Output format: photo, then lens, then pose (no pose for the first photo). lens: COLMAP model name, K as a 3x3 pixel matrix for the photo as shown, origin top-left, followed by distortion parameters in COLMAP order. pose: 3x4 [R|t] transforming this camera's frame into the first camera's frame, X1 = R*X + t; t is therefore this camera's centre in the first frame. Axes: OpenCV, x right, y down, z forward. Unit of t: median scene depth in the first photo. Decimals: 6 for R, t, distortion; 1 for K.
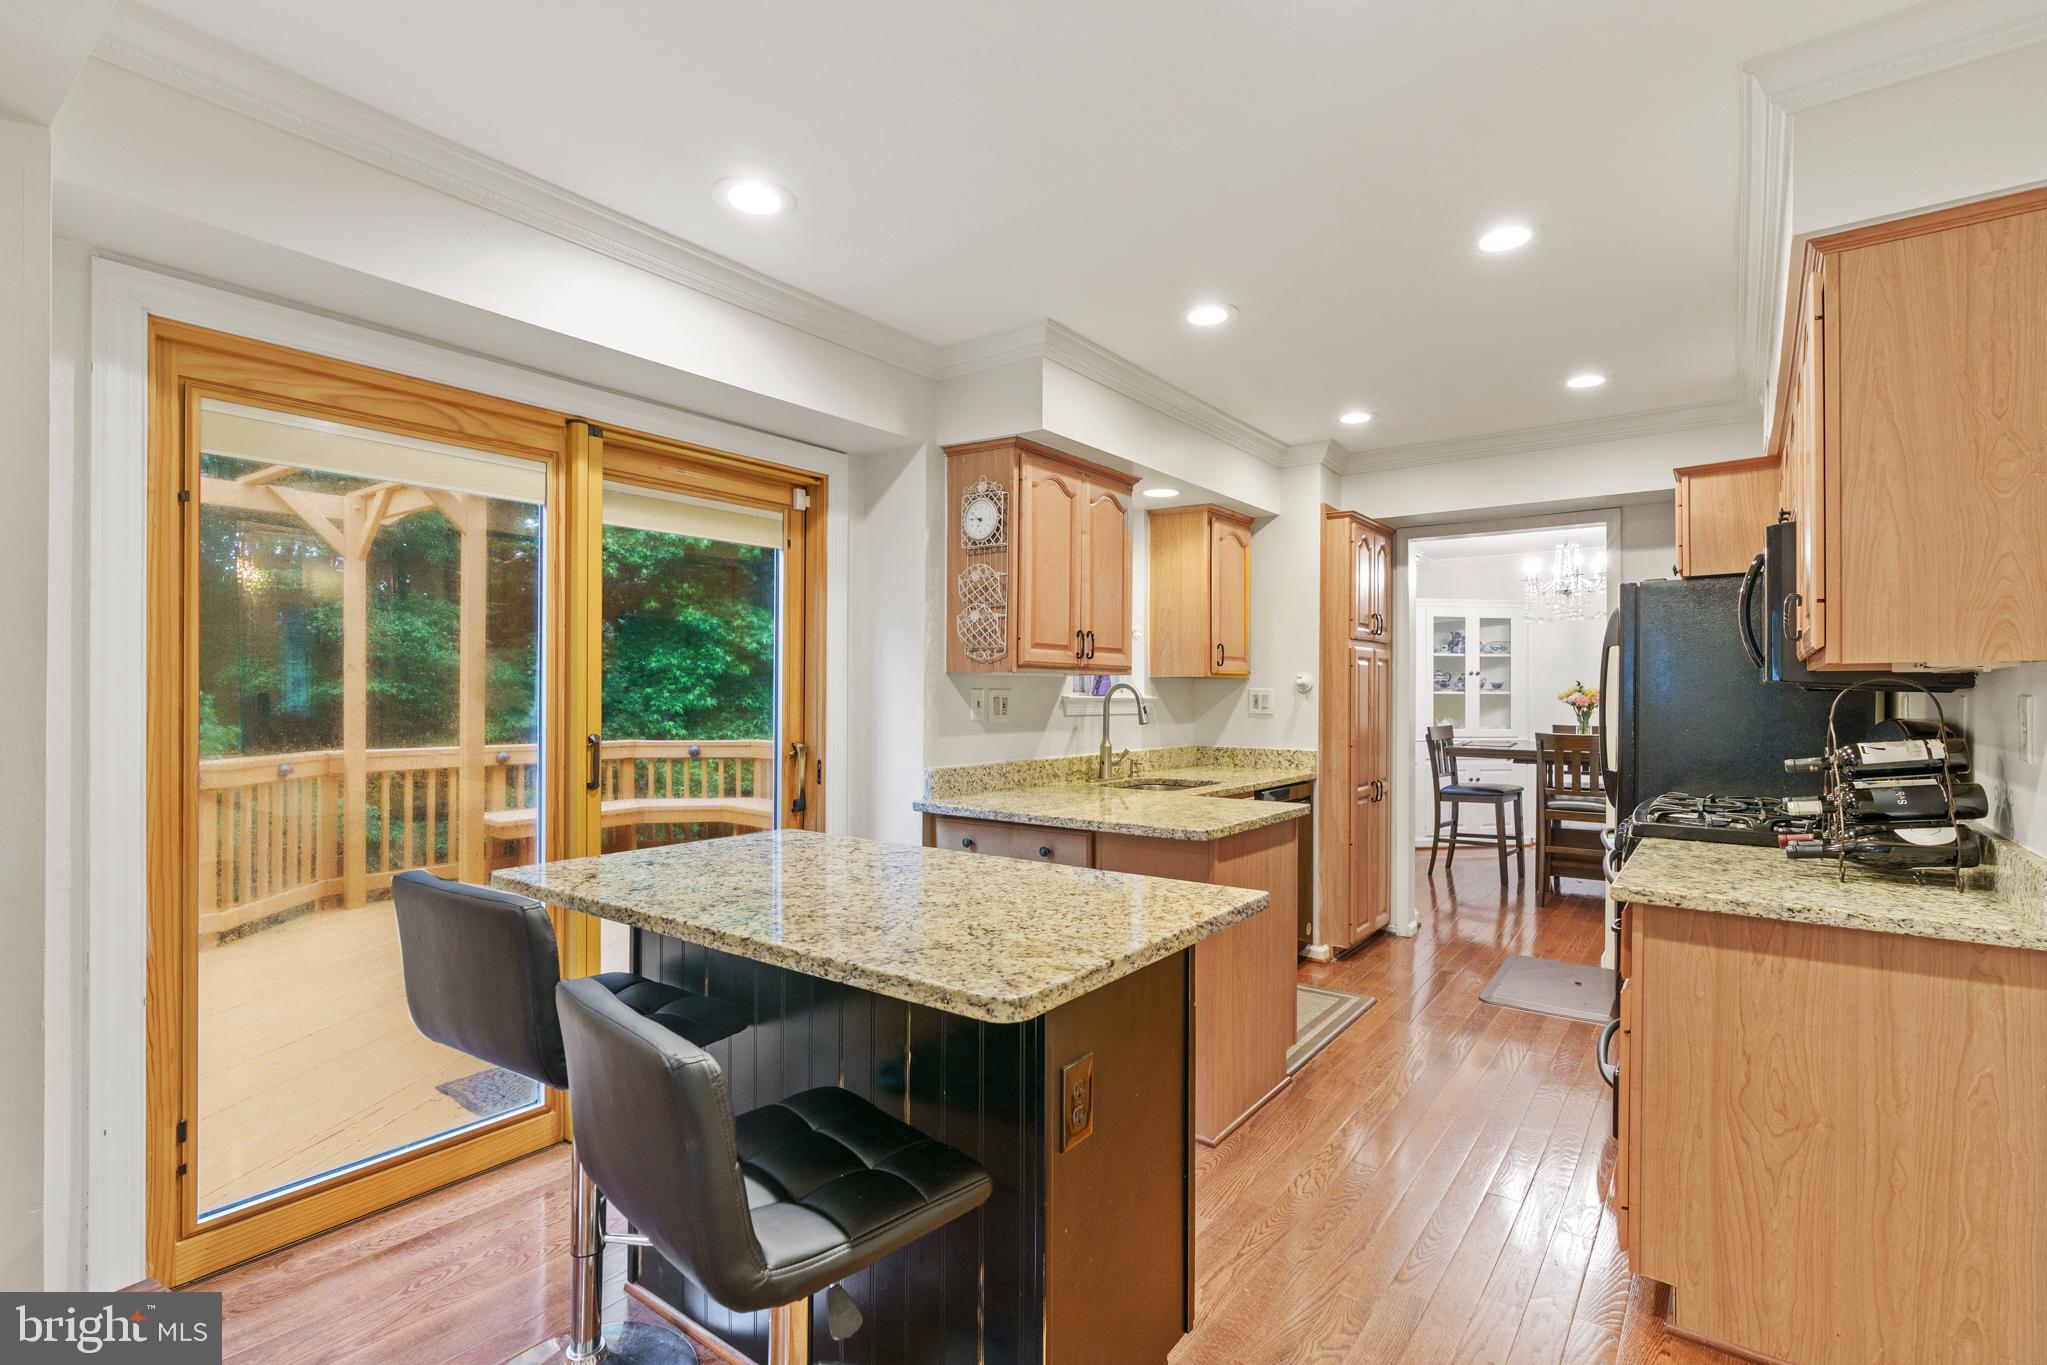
lens RADIAL K [[934.0, 0, 1024.7], [0, 934.0, 686.4], [0, 0, 1]] dist [-0.002969, 0.000538]
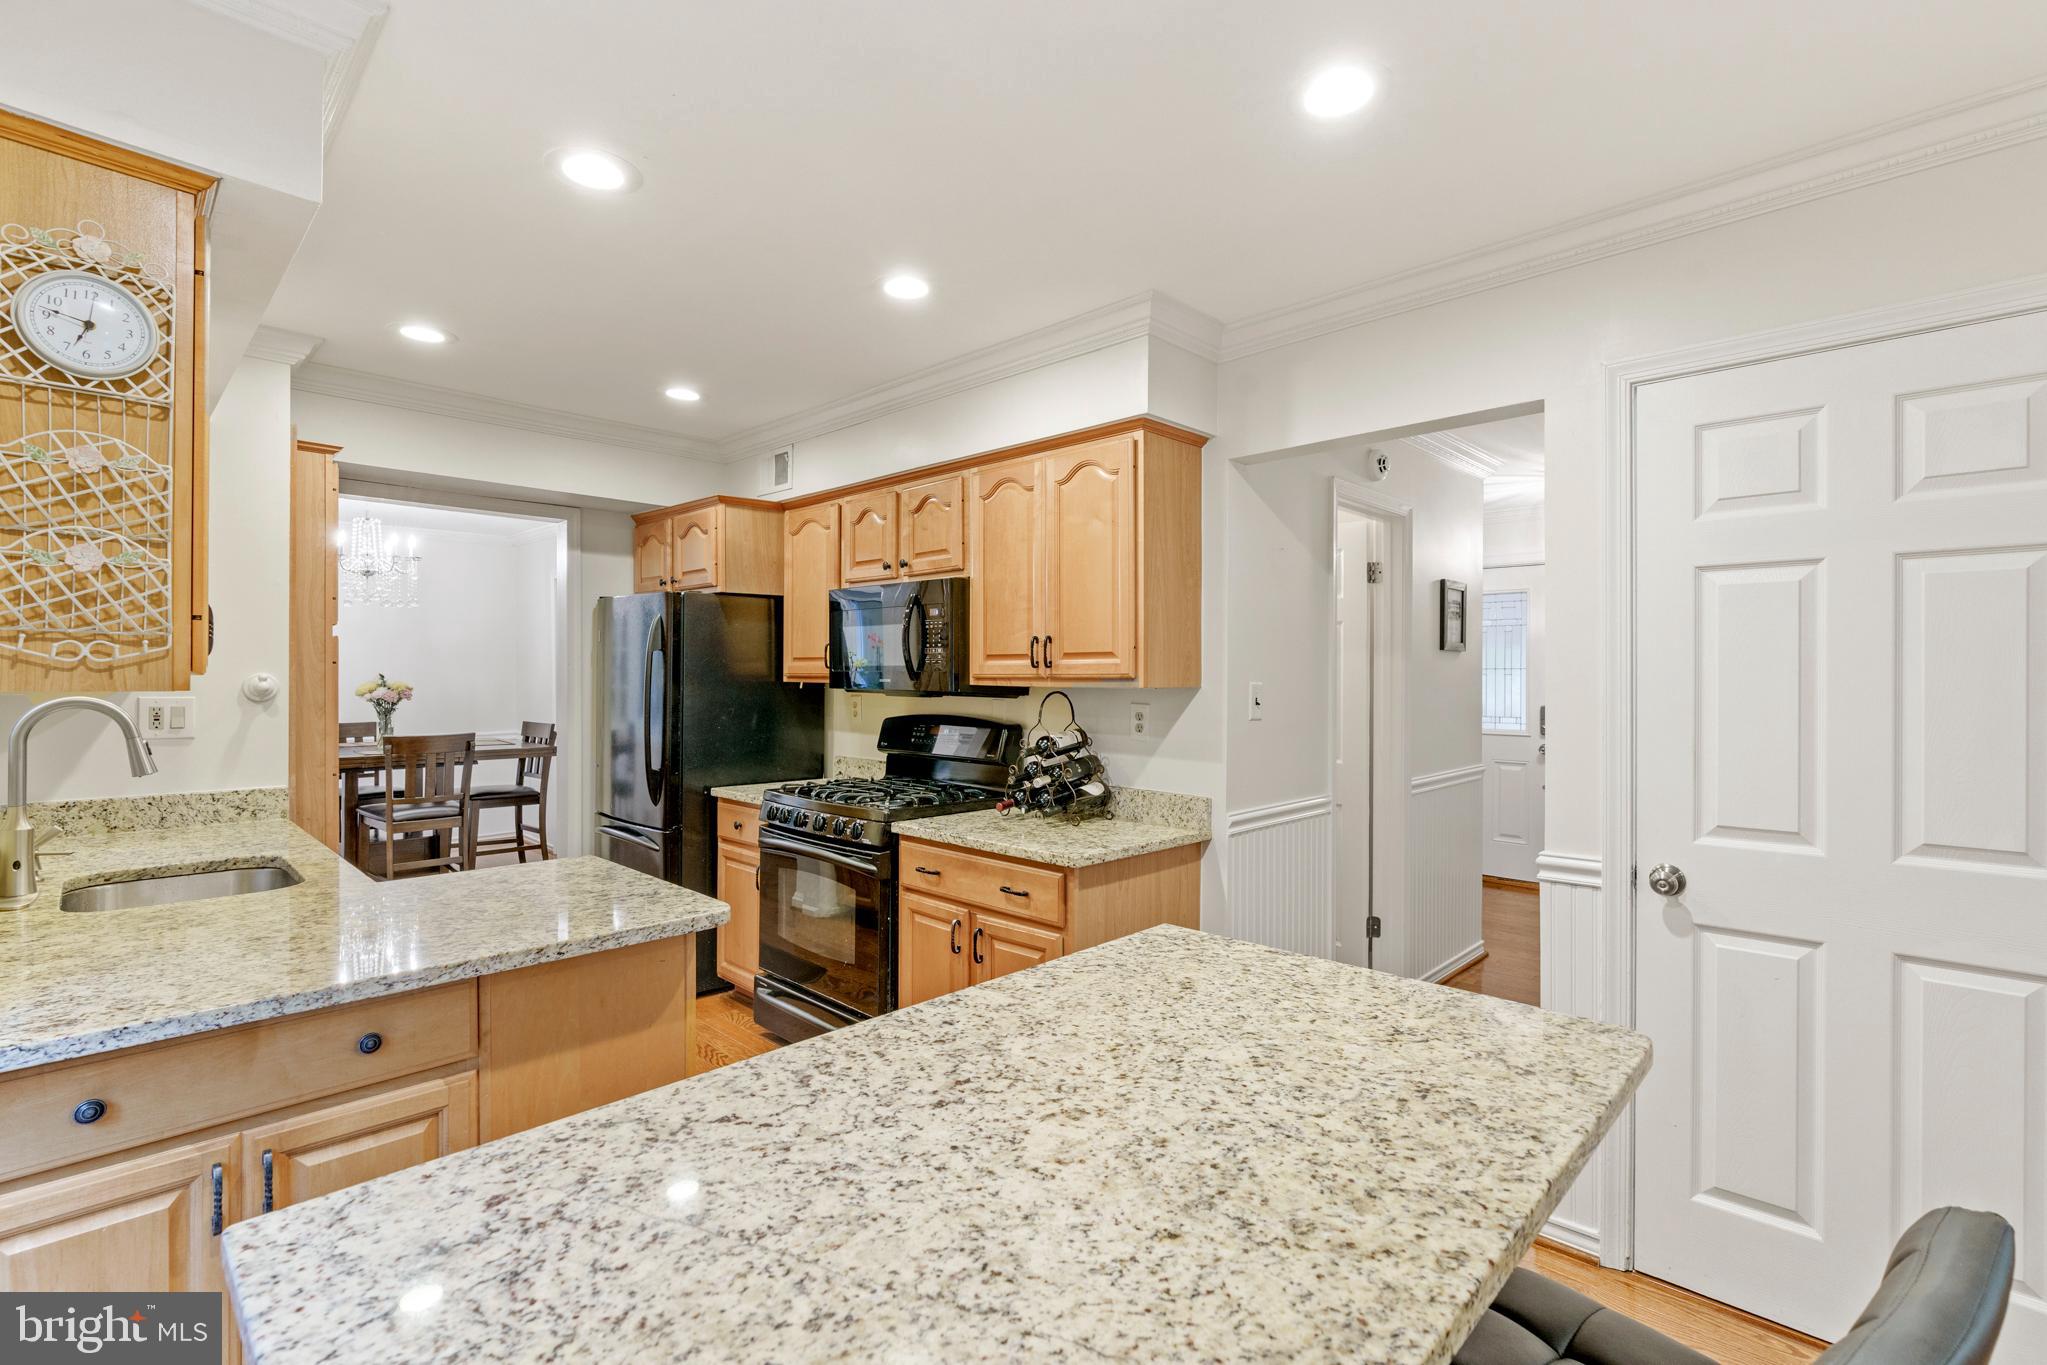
lens RADIAL K [[934.0, 0, 1024.7], [0, 934.0, 686.4], [0, 0, 1]] dist [-0.002969, 0.000538]
pose [[0.141986, -0.016071, 0.989738, -0.400975], [-0.007273, 0.999824, 0.017278, -0.028453], [-0.989842, -0.009652, 0.141844, 0.530495]]
